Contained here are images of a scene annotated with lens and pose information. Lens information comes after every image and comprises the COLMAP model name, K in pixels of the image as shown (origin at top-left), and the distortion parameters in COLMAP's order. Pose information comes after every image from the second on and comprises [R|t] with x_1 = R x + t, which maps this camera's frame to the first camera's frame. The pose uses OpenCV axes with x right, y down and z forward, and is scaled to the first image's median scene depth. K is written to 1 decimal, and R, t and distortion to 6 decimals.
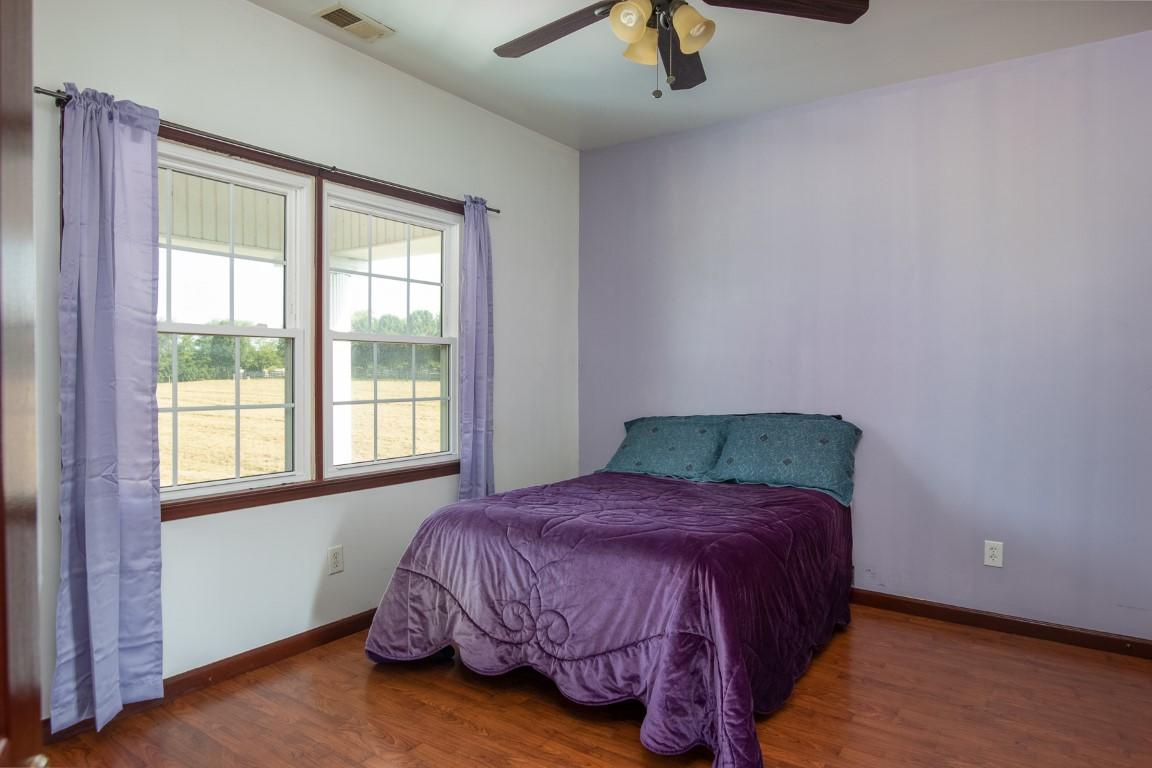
lens RADIAL K [[712.1, 0, 576.0], [0, 712.1, 384.0], [0, 0, 1]] dist [0.000715, 0.000178]
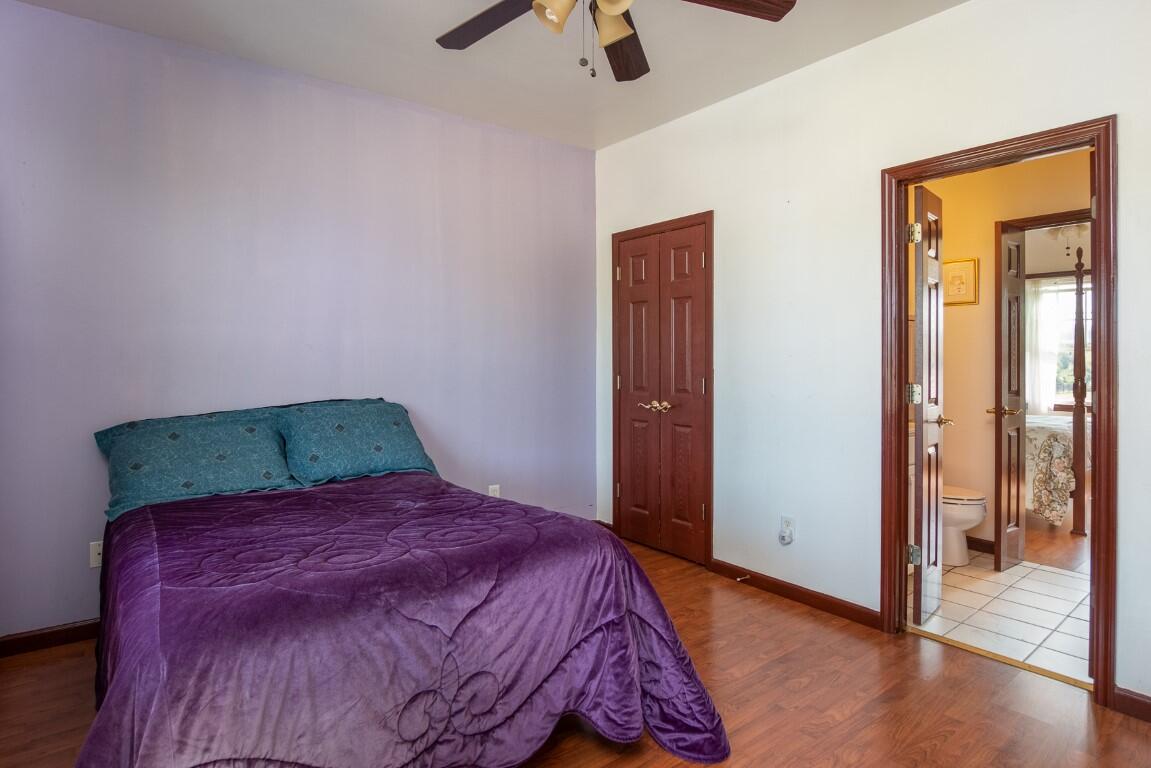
lens RADIAL K [[617.8, 0, 574.5], [0, 617.8, 362.4], [0, 0, 1]] dist [-0.000084, 0.000020]
pose [[0.294299, -0.010972, 0.955650, -0.588285], [0.019828, 0.999789, 0.005372, -0.010797], [-0.955508, 0.017367, 0.294455, 0.667494]]
